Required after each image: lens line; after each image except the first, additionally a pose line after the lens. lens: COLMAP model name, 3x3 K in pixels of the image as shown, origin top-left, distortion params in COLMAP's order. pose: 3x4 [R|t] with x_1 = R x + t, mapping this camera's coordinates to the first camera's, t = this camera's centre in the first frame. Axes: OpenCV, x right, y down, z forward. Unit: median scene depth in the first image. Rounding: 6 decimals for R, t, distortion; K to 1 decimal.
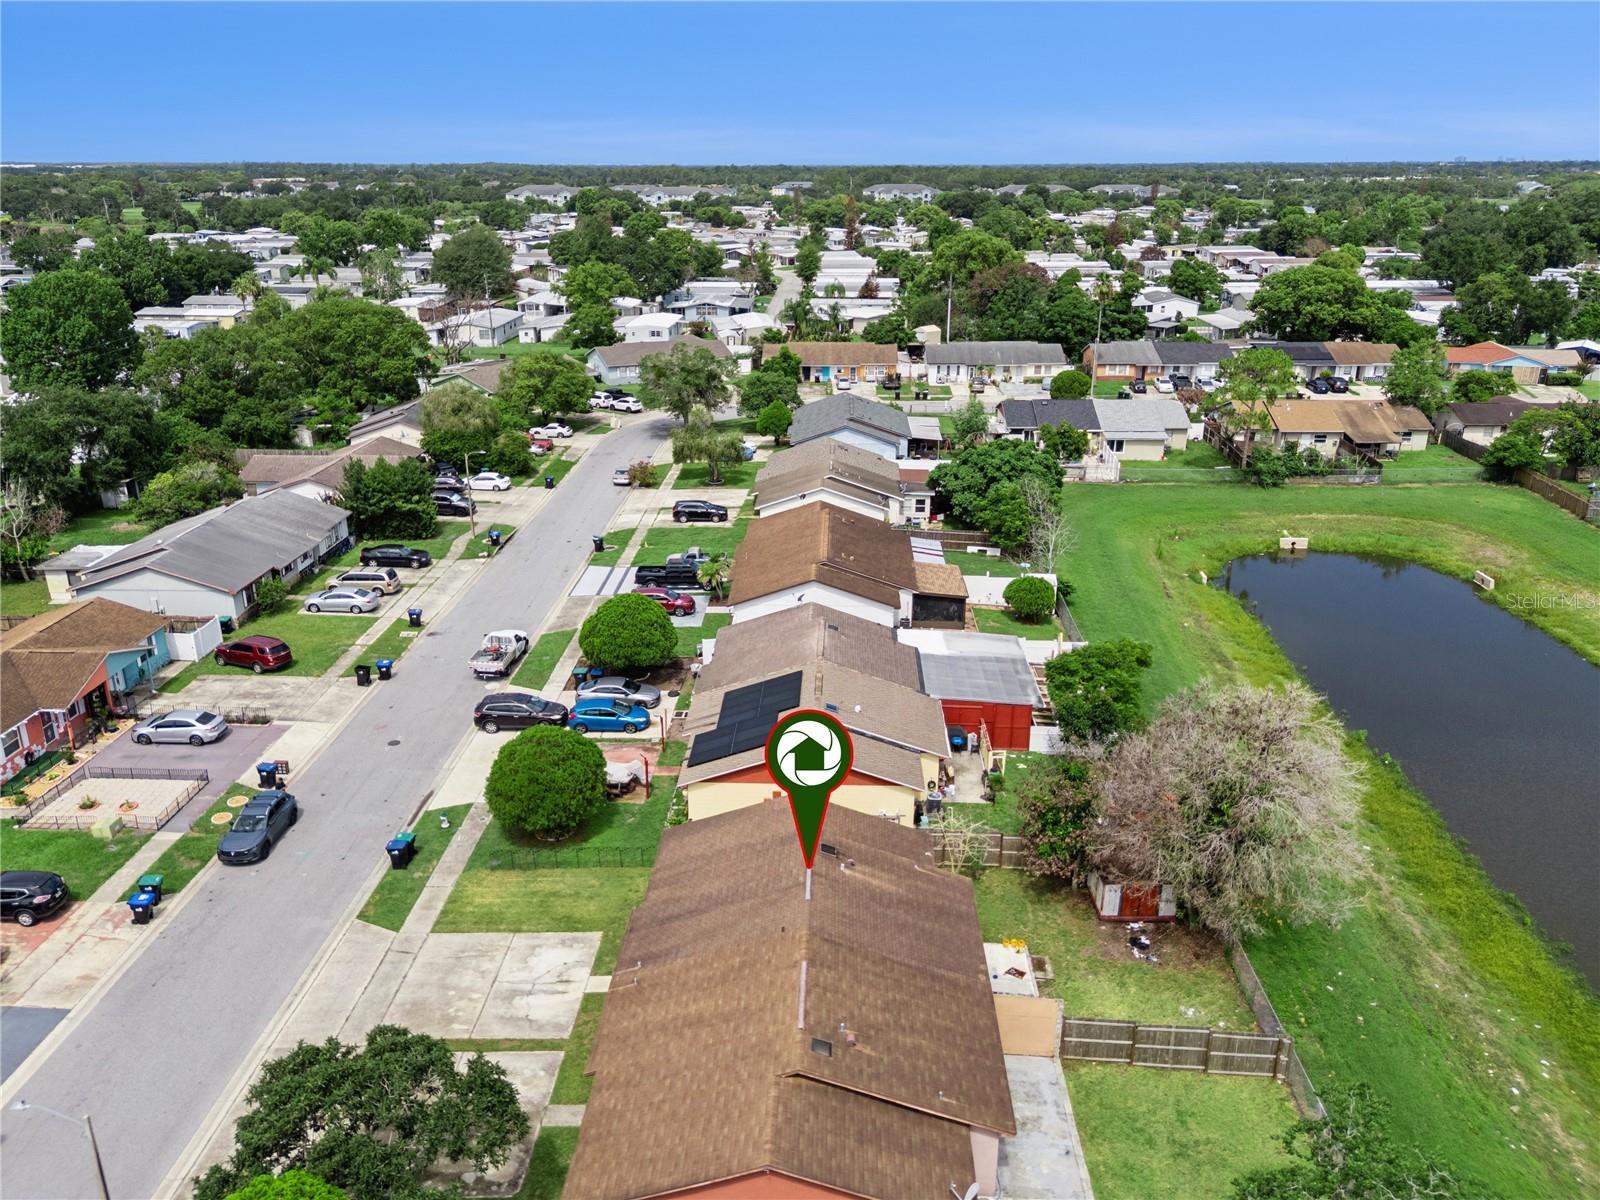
lens RADIAL K [[1170.4, 0, 805.6], [0, 1170.4, 603.8], [0, 0, 1]] dist [0.085917, -0.103269]
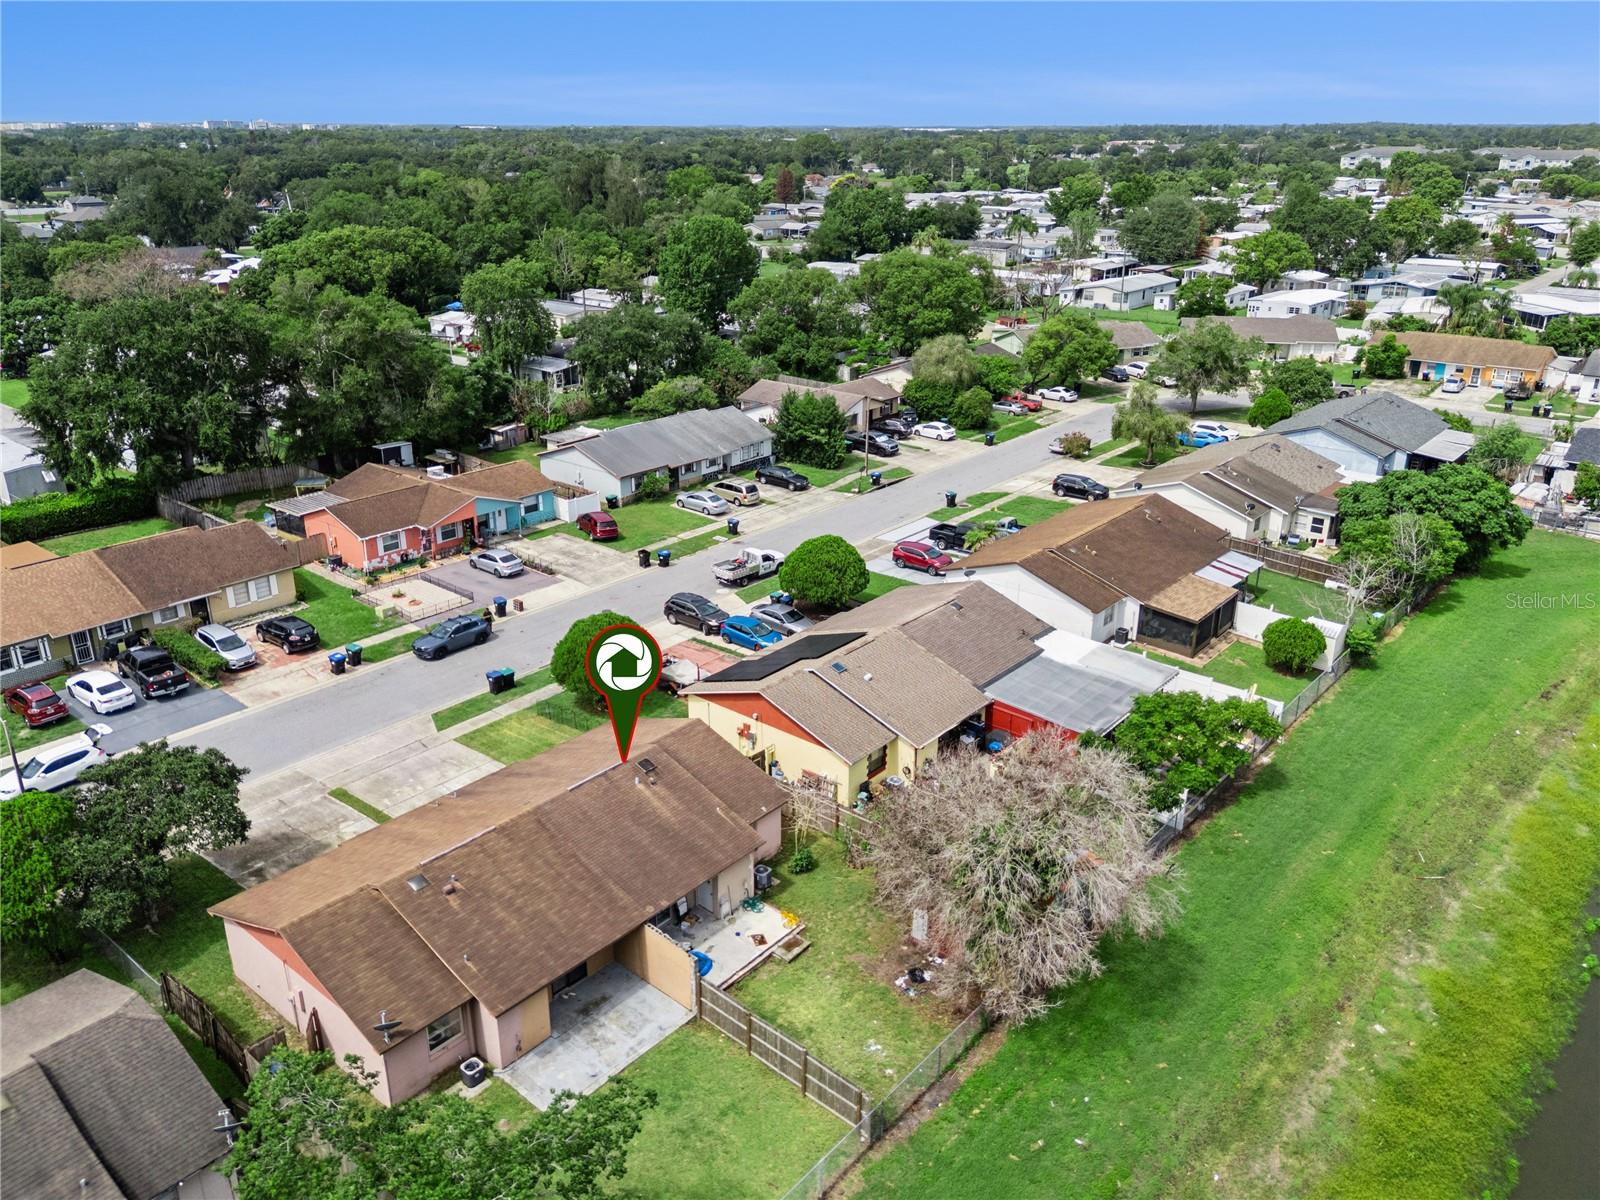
lens RADIAL K [[1170.4, 0, 805.6], [0, 1170.4, 603.8], [0, 0, 1]] dist [0.085917, -0.103269]
pose [[0.789821, 0.231122, -0.568125, 0.328376], [-0.215116, 0.971829, 0.096295, -0.033189], [0.574376, 0.046157, 0.817289, 0.085894]]
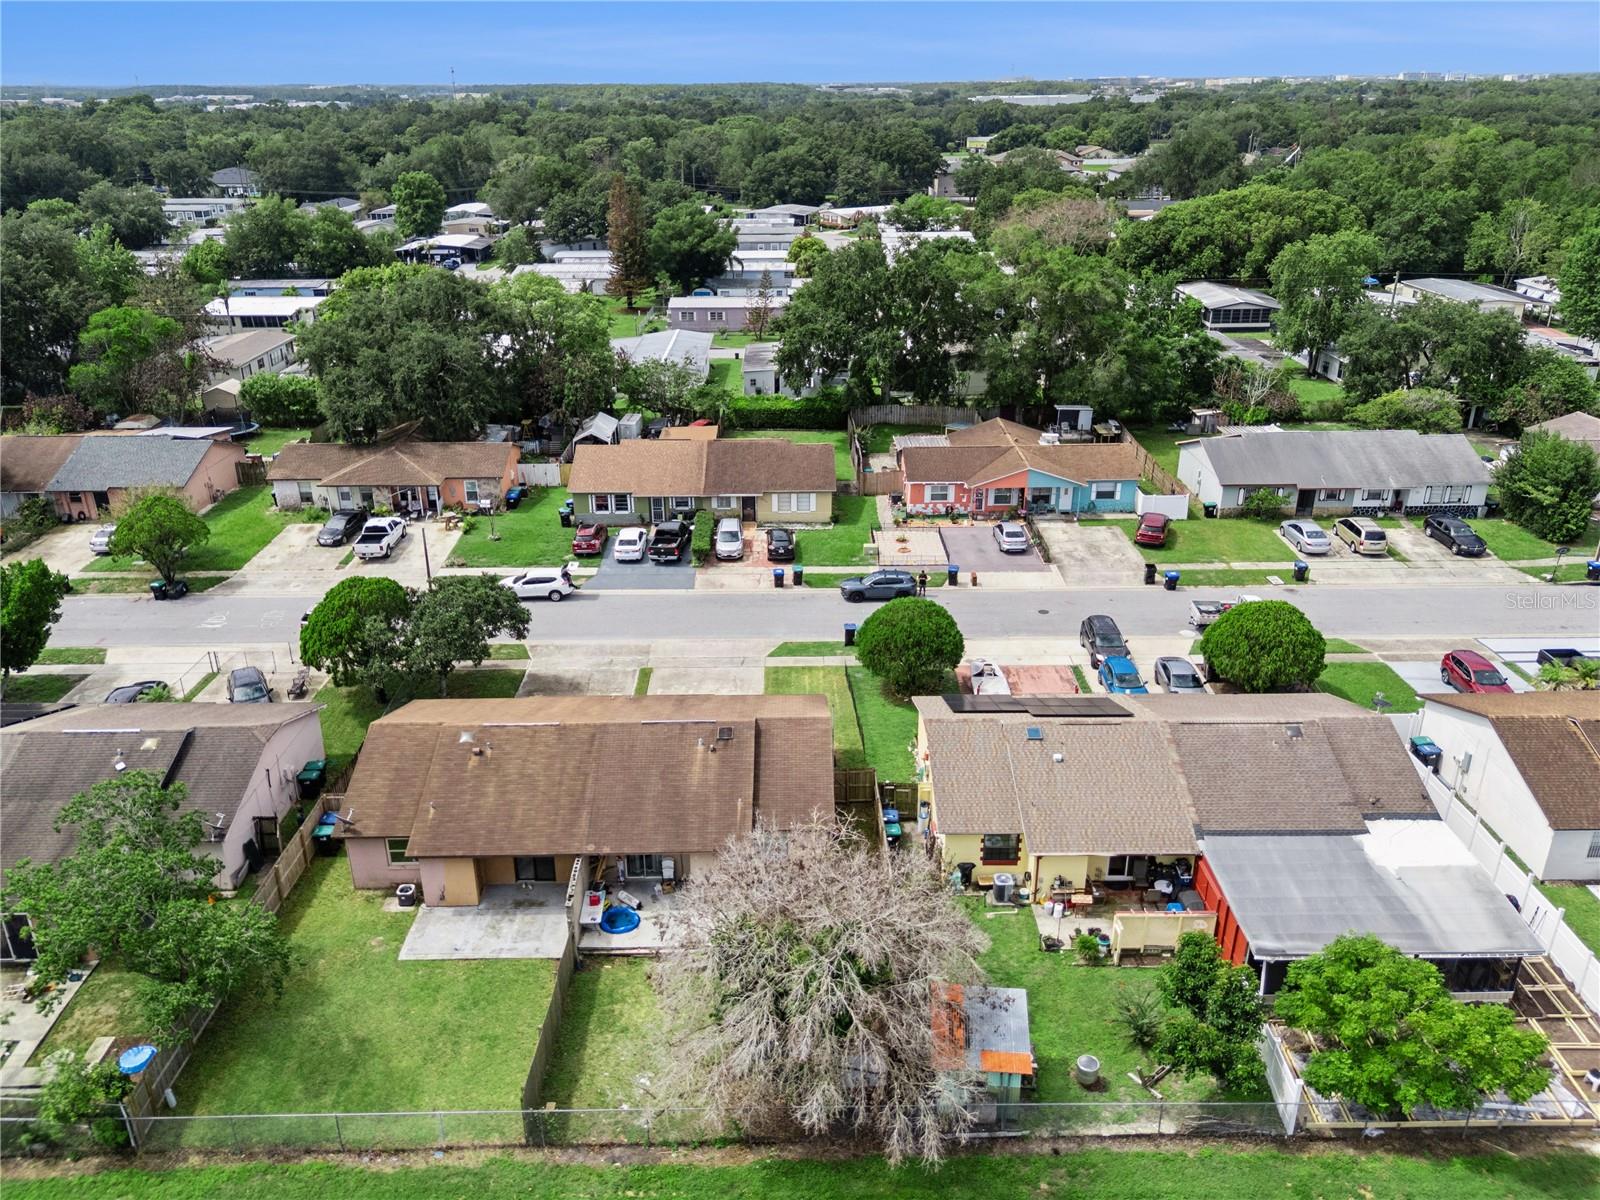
lens RADIAL K [[1186.6, 0, 806.9], [0, 1186.6, 619.9], [0, 0, 1]] dist [0.074837, -0.061494]
pose [[0.046642, 0.407272, -0.912115, 0.451072], [-0.338850, 0.865419, 0.369094, -0.144711], [0.939684, 0.291855, 0.178369, 0.385720]]
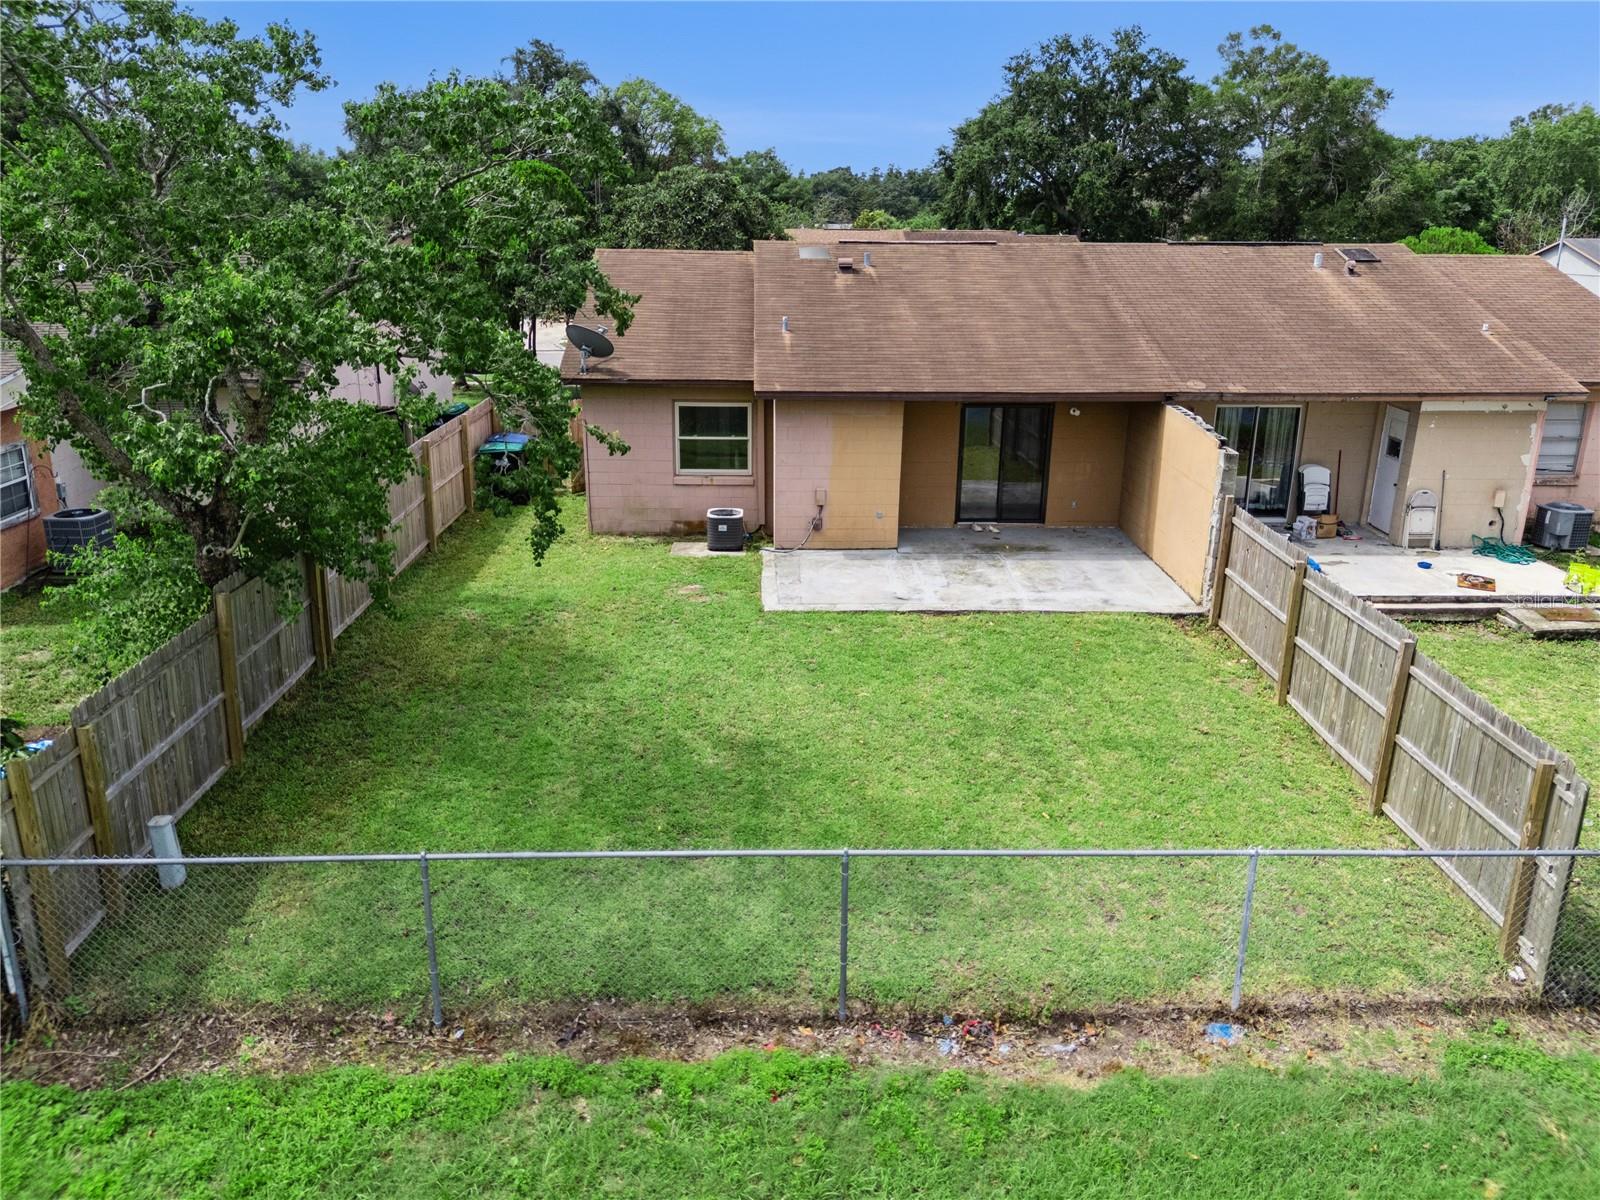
lens RADIAL K [[1179.3, 0, 806.0], [0, 1179.3, 583.7], [0, 0, 1]] dist [0.081889, -0.091902]
pose [[0.072235, 0.291404, -0.953869, 0.247051], [-0.350115, 0.902916, 0.249324, 0.134554], [0.933917, 0.315954, 0.167247, 0.335374]]
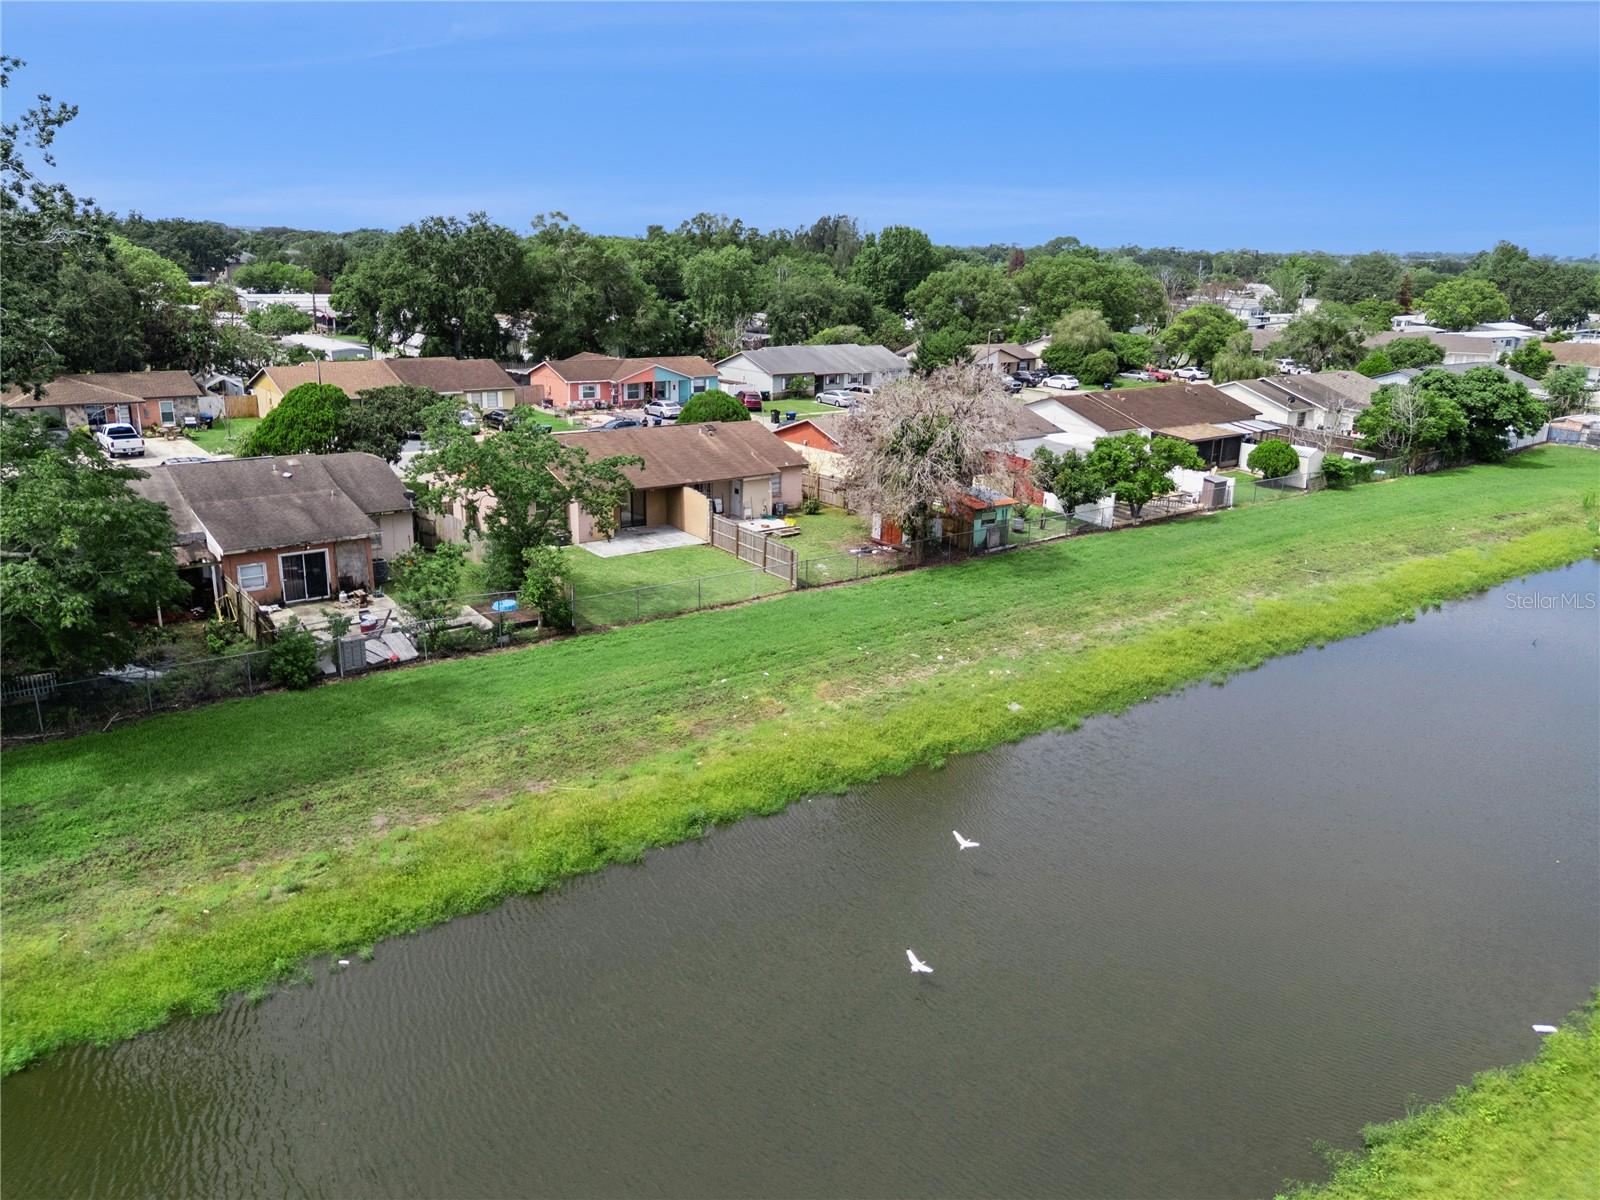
lens RADIAL K [[1166.5, 0, 816.0], [0, 1166.5, 605.8], [0, 0, 1]] dist [0.073731, -0.077460]
pose [[0.647269, 0.236688, -0.724584, 0.592479], [-0.283740, 0.957074, 0.059168, 0.139938], [0.707485, 0.167296, 0.686642, 0.031781]]
